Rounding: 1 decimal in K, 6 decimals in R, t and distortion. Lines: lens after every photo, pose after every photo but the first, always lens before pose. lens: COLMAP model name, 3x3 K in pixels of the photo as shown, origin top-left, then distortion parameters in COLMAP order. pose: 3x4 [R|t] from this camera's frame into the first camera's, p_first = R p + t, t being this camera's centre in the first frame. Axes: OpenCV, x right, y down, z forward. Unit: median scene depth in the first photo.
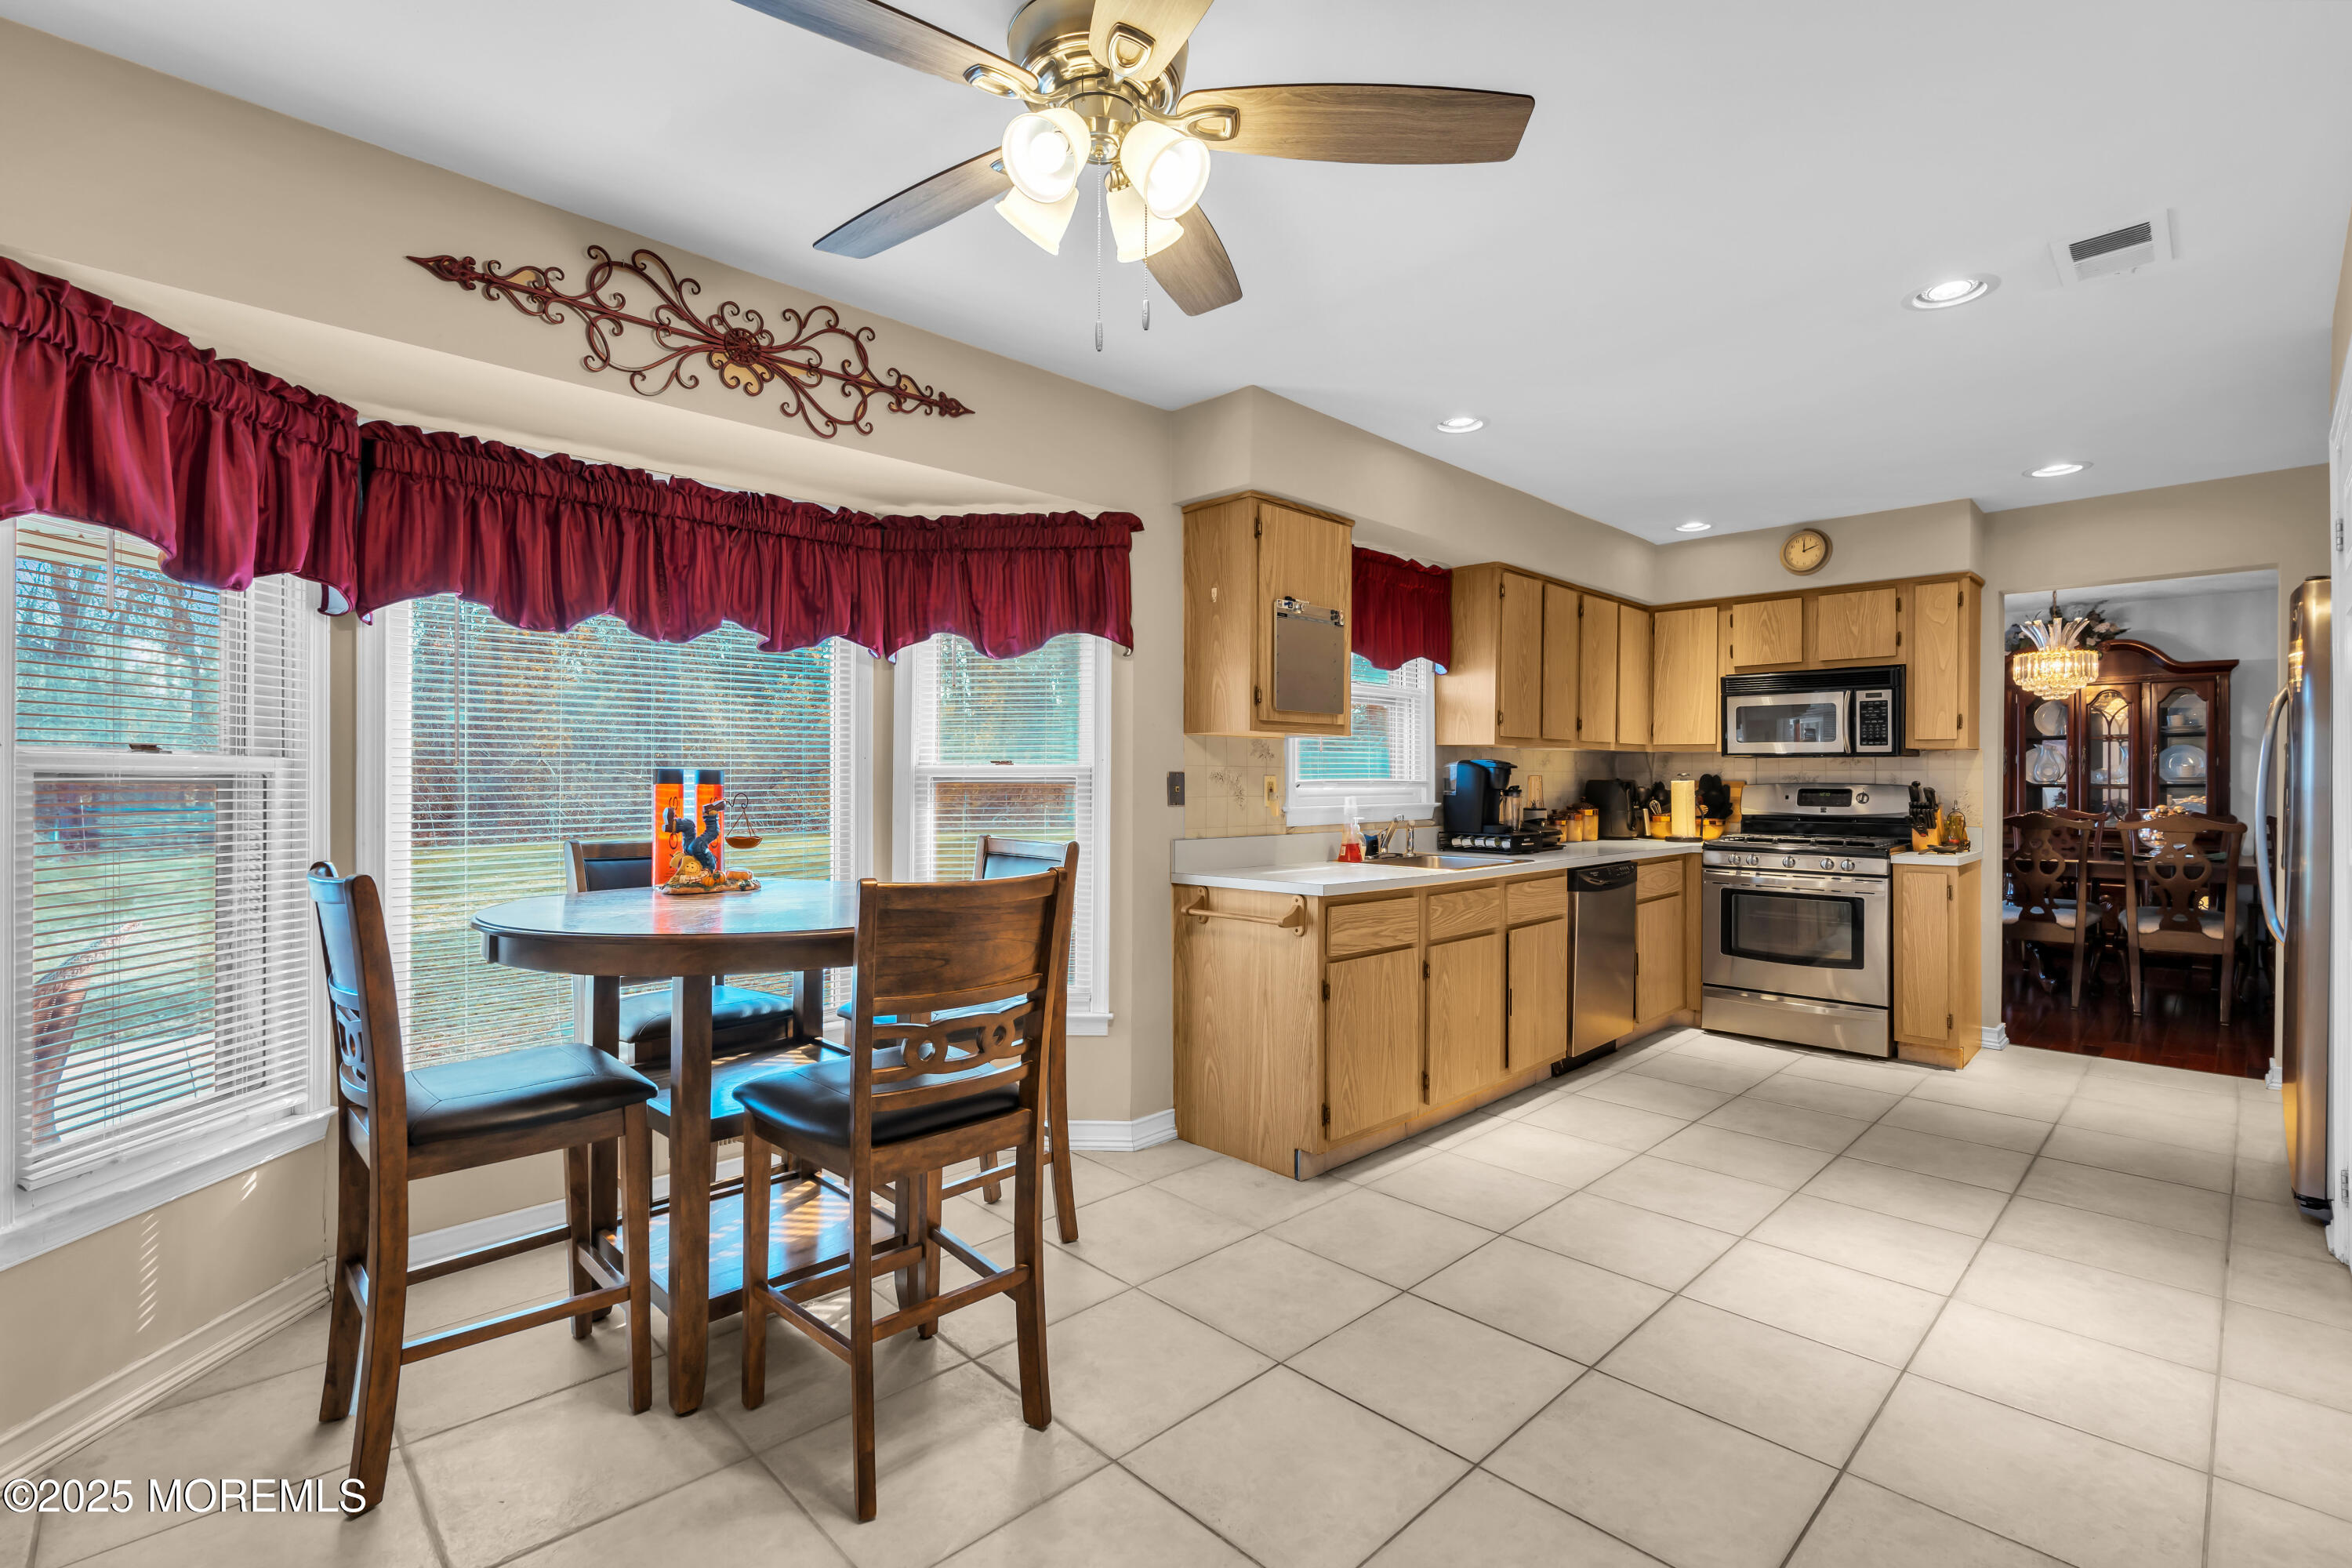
lens RADIAL K [[1058.7, 0, 1177.5], [0, 1058.7, 782.3], [0, 0, 1]] dist [-0.011693, 0.003366]
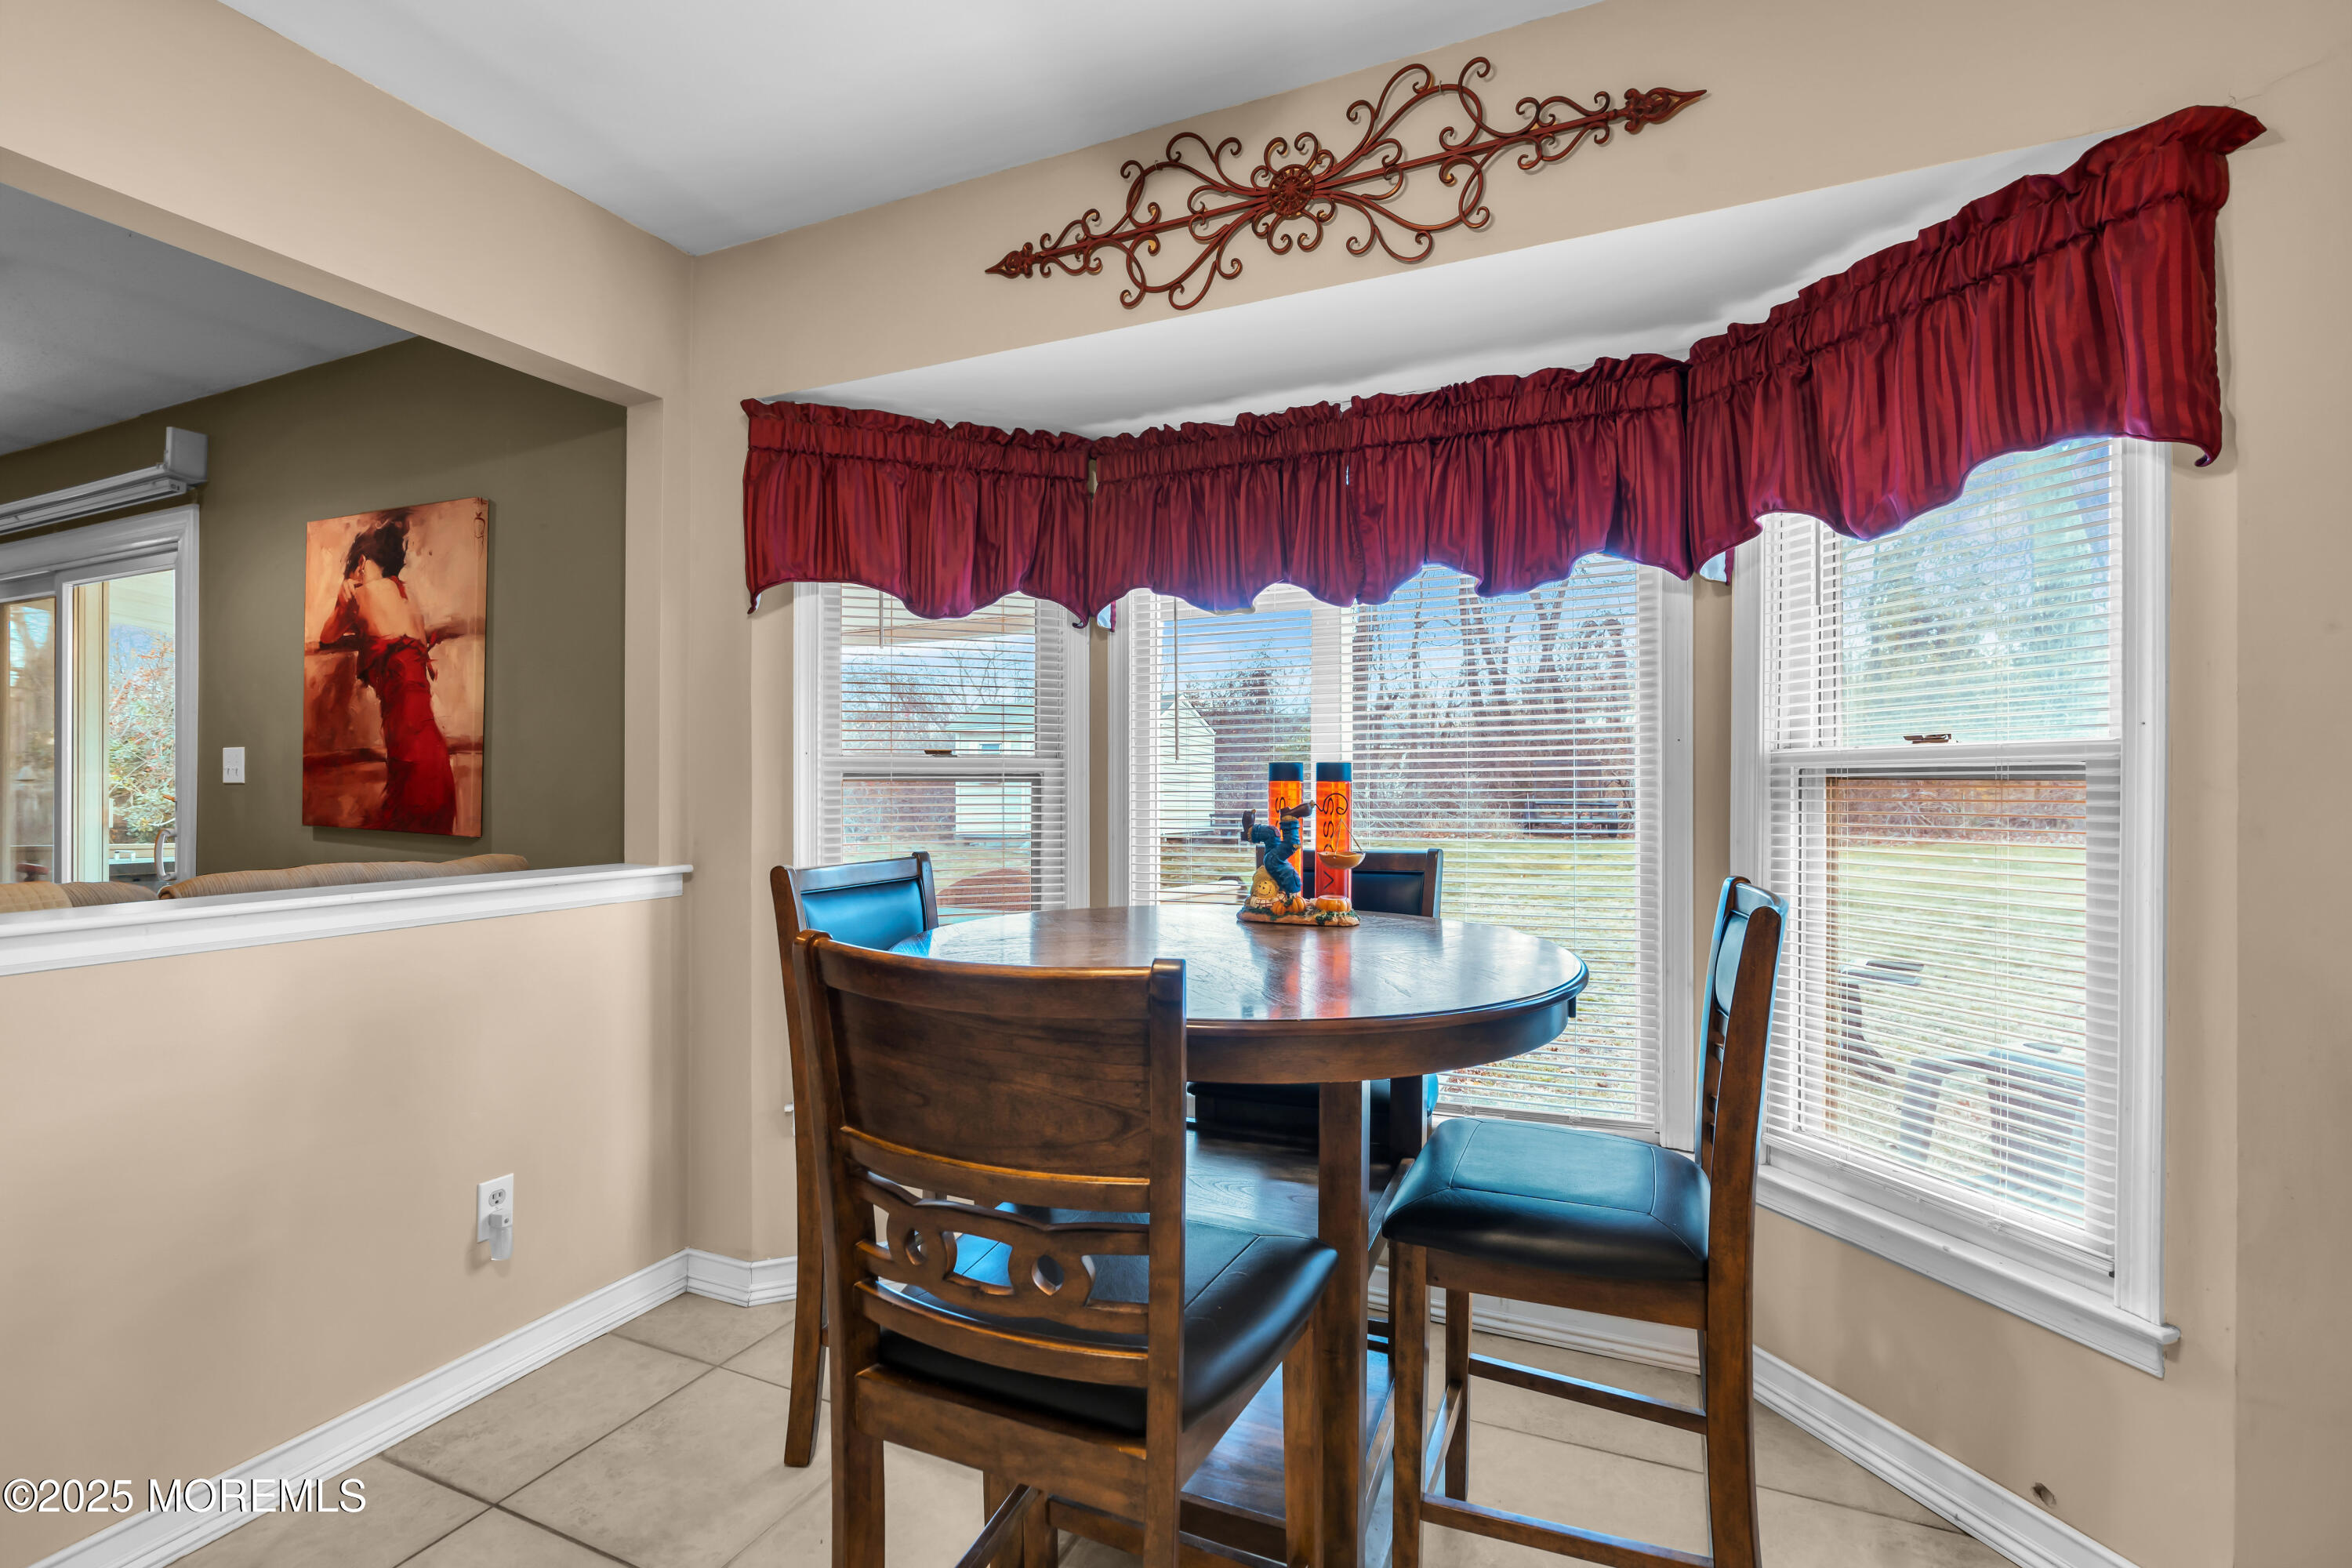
lens RADIAL K [[1058.7, 0, 1175.6], [0, 1058.7, 777.5], [0, 0, 1]] dist [-0.011693, 0.003366]
pose [[0.365691, -0.004553, -0.930725, 0.173845], [0.001021, 0.999989, -0.004491, 0.001657], [0.930736, 0.000692, 0.365692, 0.464386]]
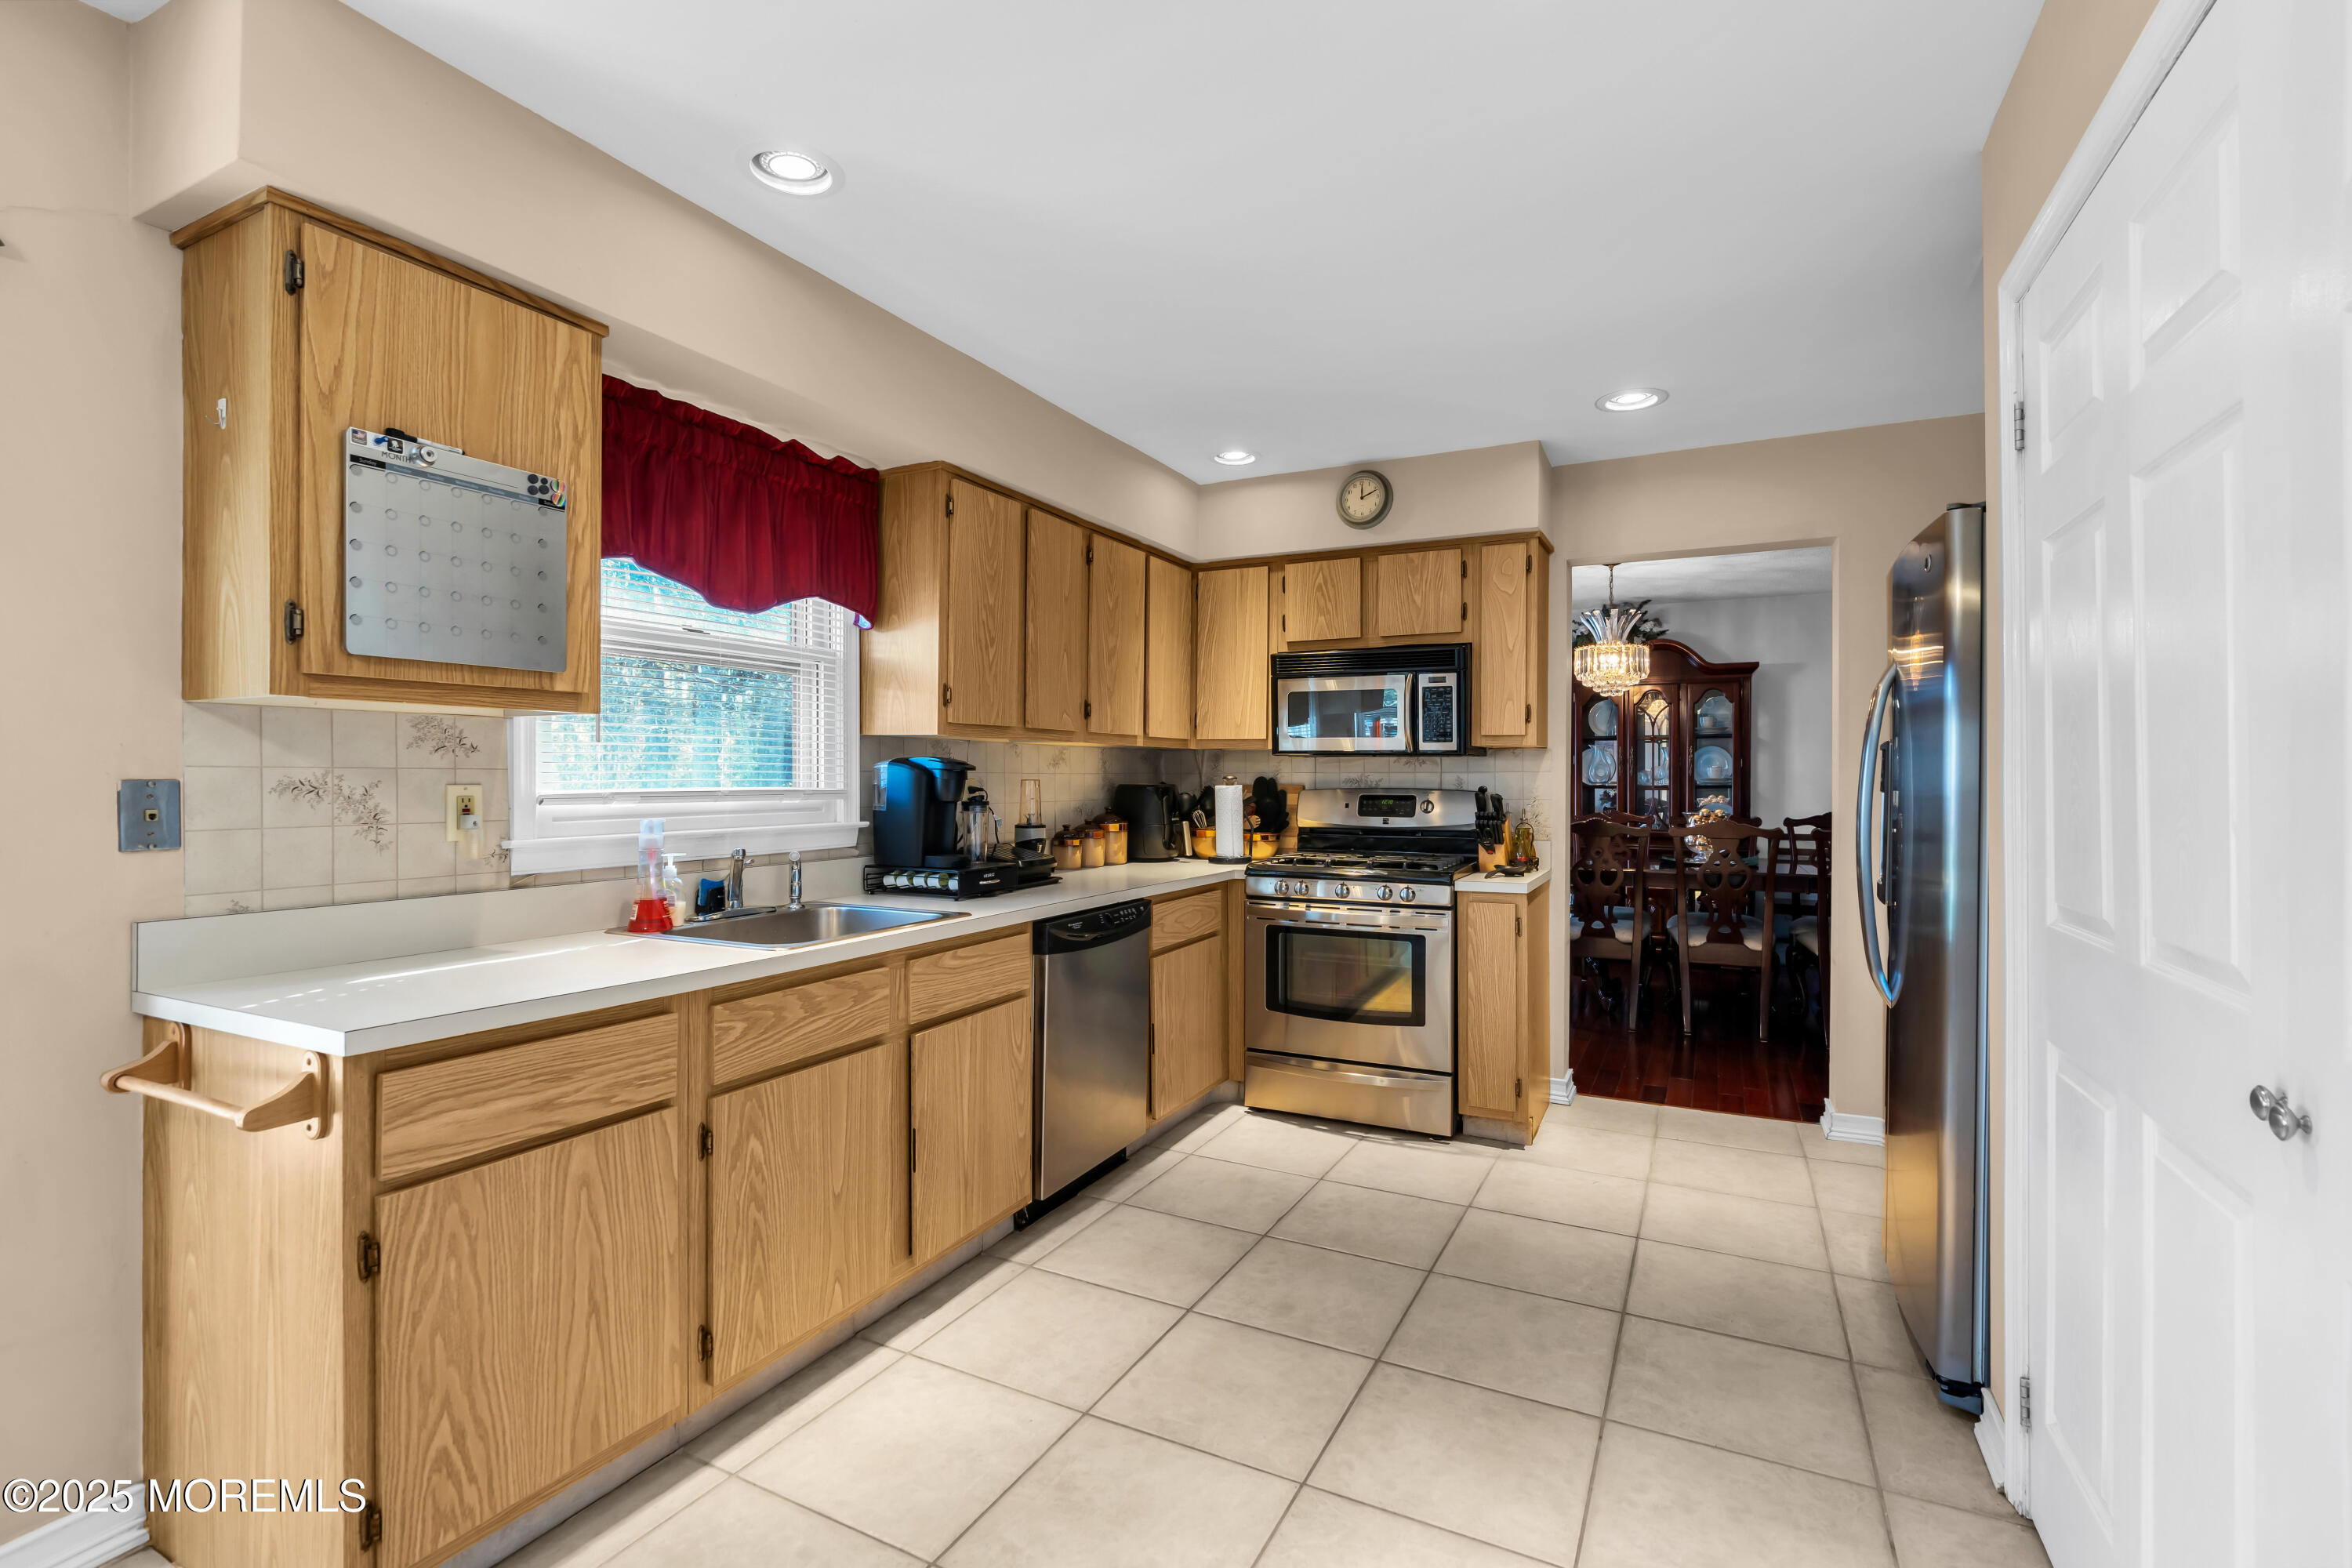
lens RADIAL K [[1058.7, 0, 1176.0], [0, 1058.7, 784.5], [0, 0, 1]] dist [-0.011693, 0.003366]
pose [[0.948062, -0.003399, 0.318066, 0.288860], [0.002226, 0.999989, 0.004052, -0.008562], [-0.318077, -0.003133, 0.948060, 0.400490]]
